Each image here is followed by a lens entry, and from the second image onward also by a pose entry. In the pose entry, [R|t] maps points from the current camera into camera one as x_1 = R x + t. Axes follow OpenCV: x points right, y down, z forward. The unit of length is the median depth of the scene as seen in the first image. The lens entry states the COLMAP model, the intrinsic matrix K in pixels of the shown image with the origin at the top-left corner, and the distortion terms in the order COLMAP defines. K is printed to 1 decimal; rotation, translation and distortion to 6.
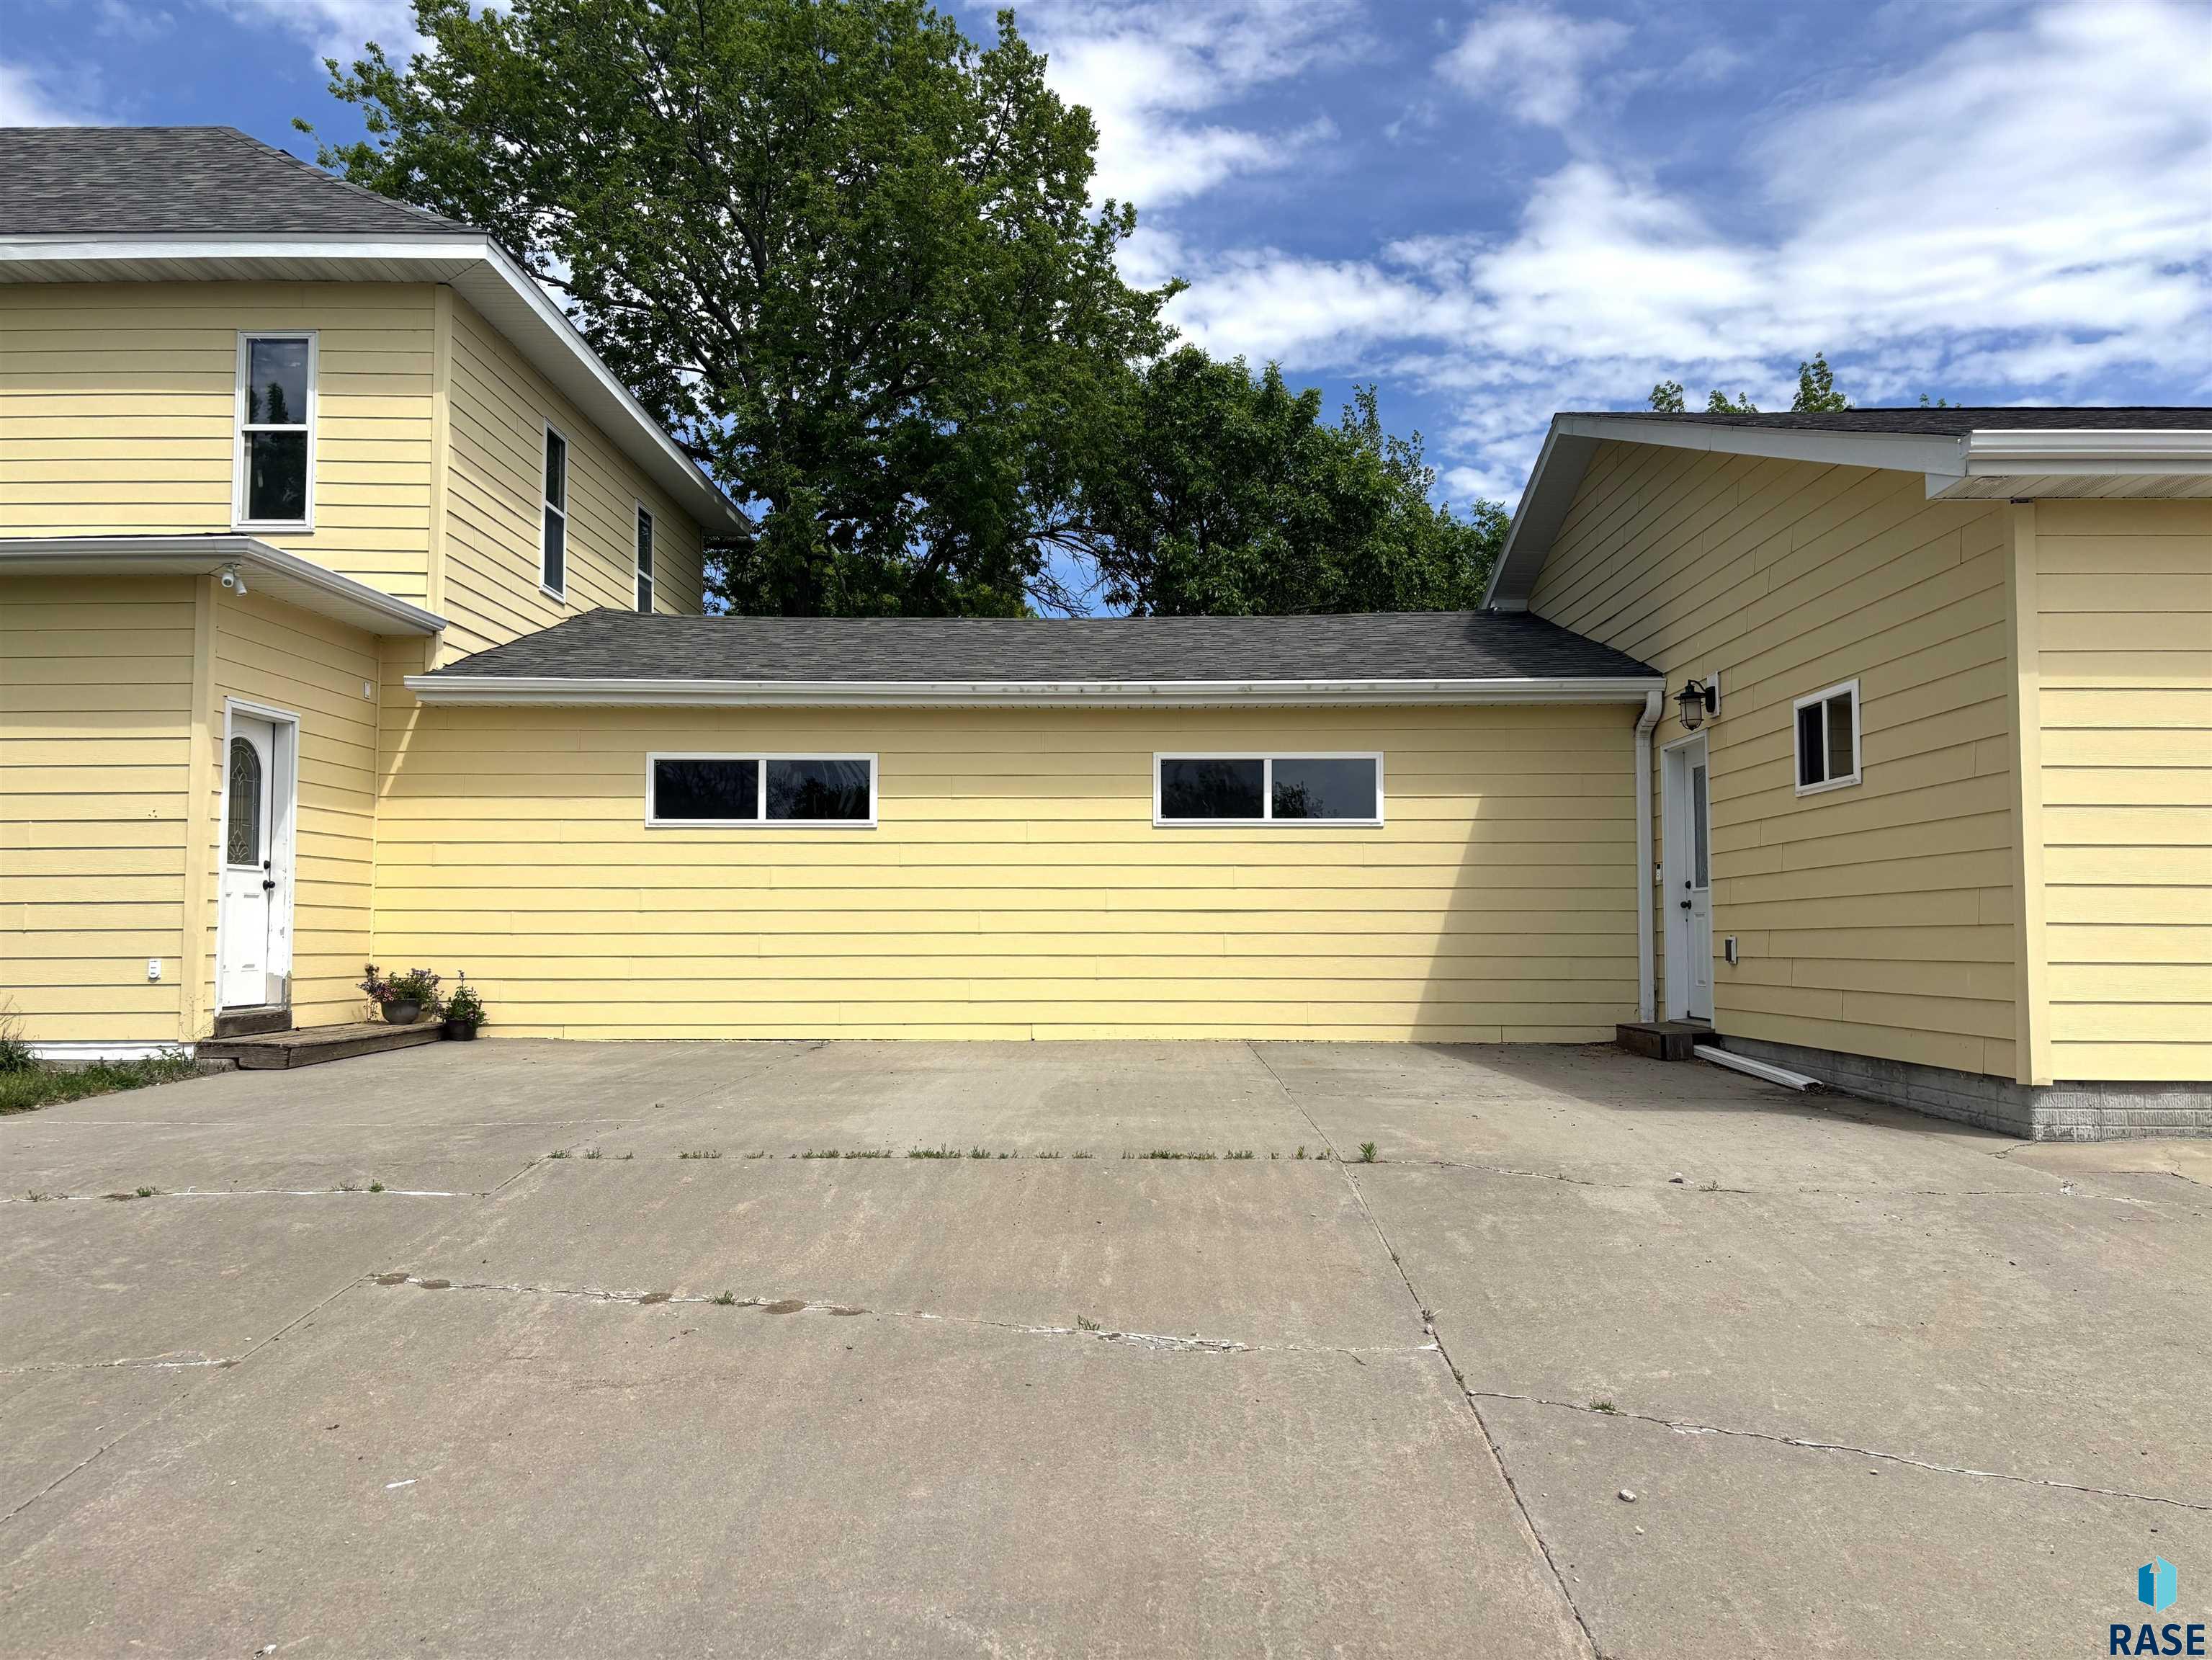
lens RADIAL K [[1710.5, 0, 1088.9], [0, 1710.5, 832.6], [0, 0, 1]] dist [0.085972, -0.115755]
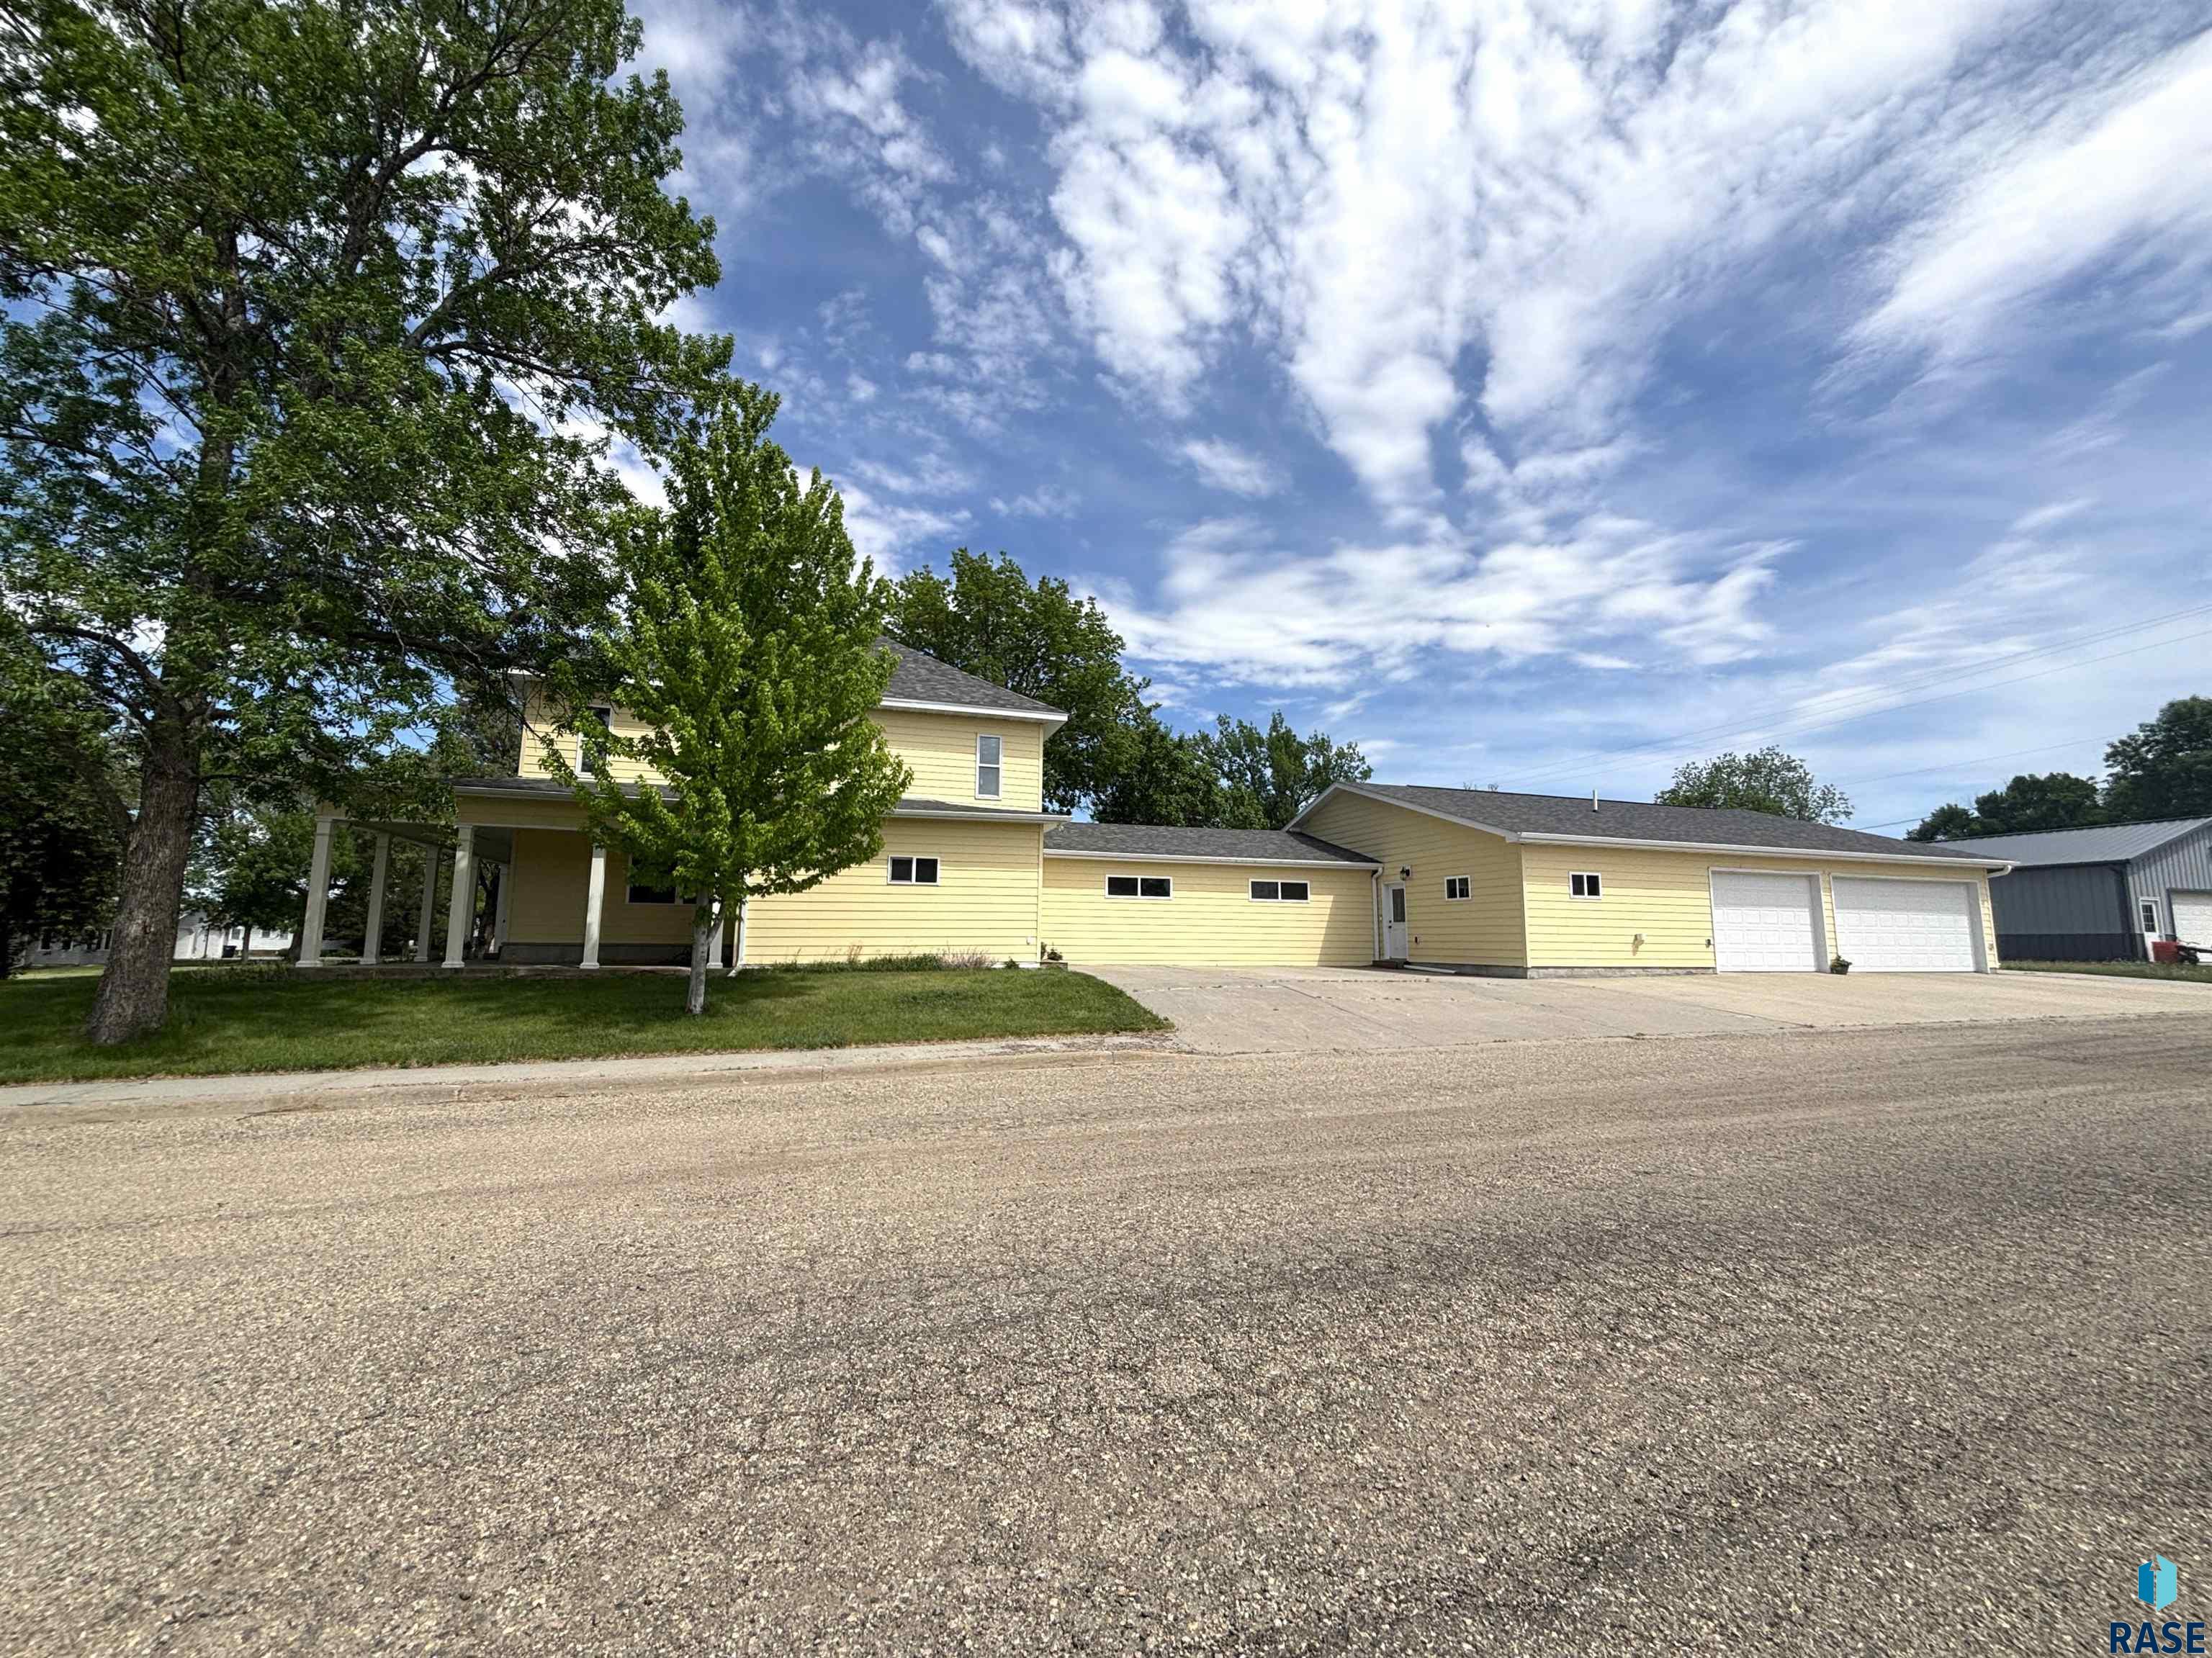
lens RADIAL K [[901.4, 0, 1106.0], [0, 901.4, 829.0], [0, 0, 1]] dist [0.010801, -0.000513]
pose [[0.945936, 0.046325, 0.321027, -0.801620], [-0.027589, 0.997653, -0.062669, -0.027186], [-0.323177, 0.050424, 0.944994, -0.582225]]
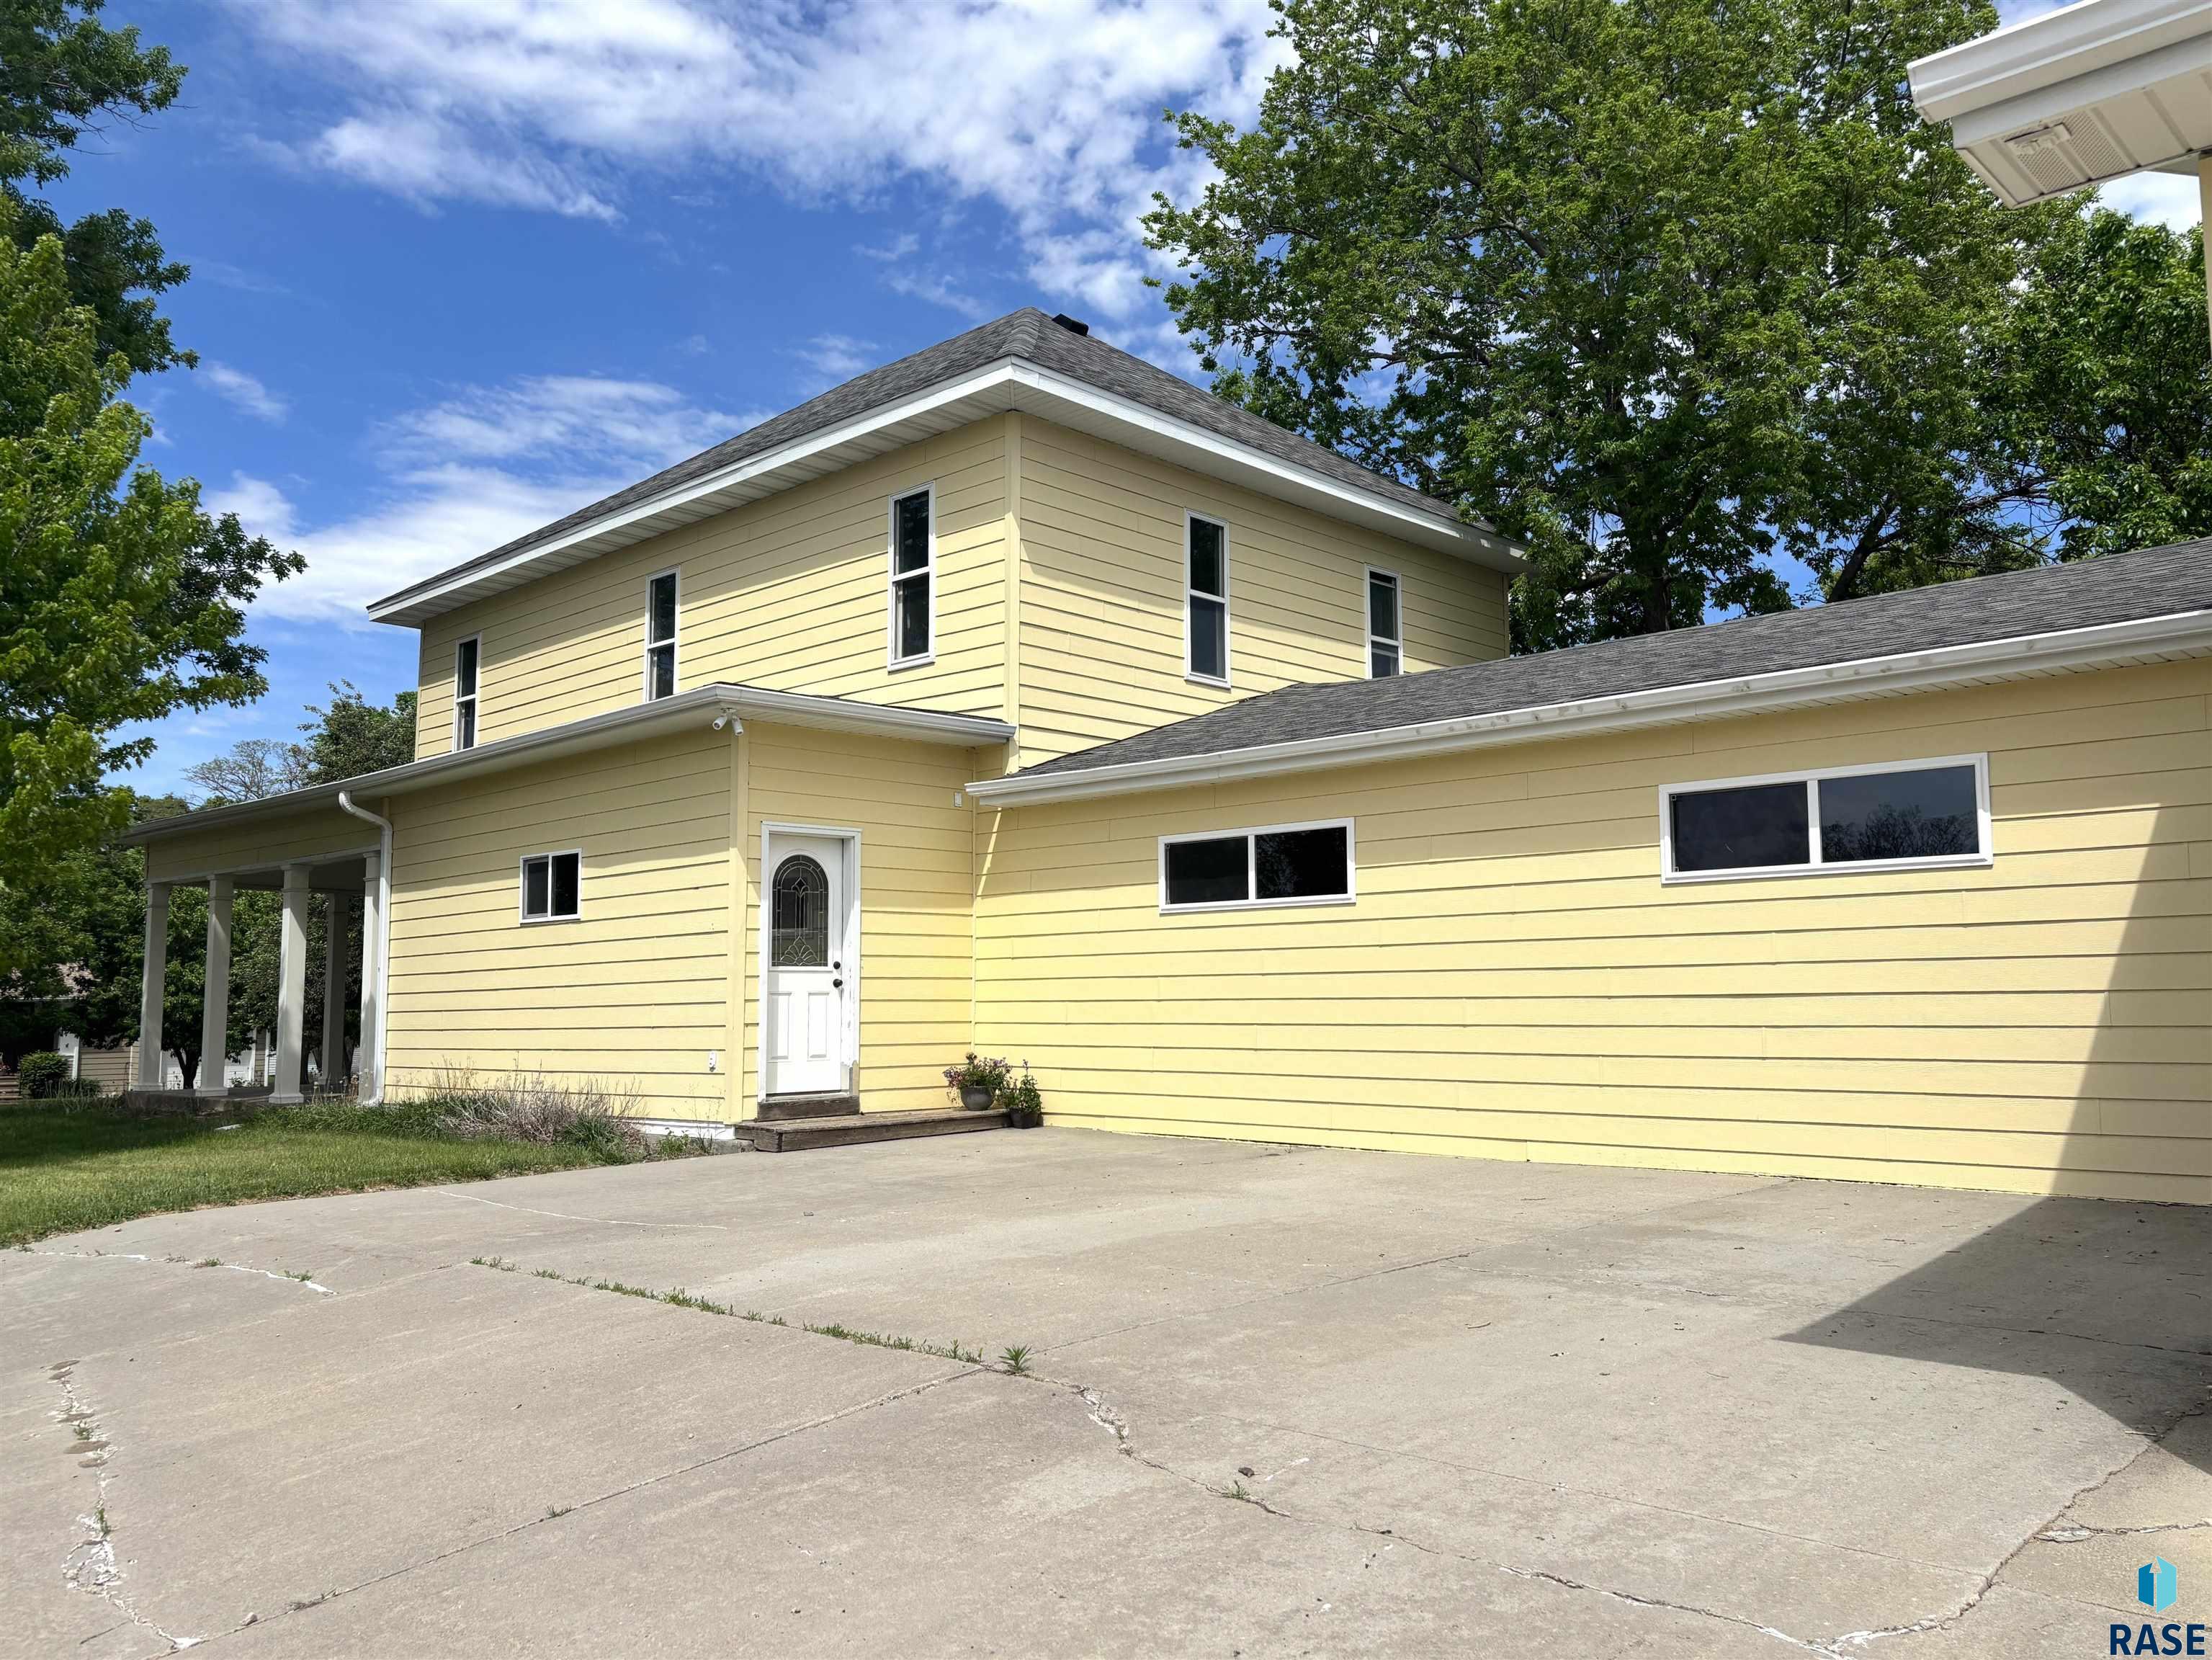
lens RADIAL K [[1710.5, 0, 1088.9], [0, 1710.5, 832.6], [0, 0, 1]] dist [0.085972, -0.115755]
pose [[0.728613, -0.076740, -0.680613, 0.373397], [0.052830, 0.997040, -0.055863, 0.003194], [0.682885, 0.004746, 0.730510, 0.270610]]
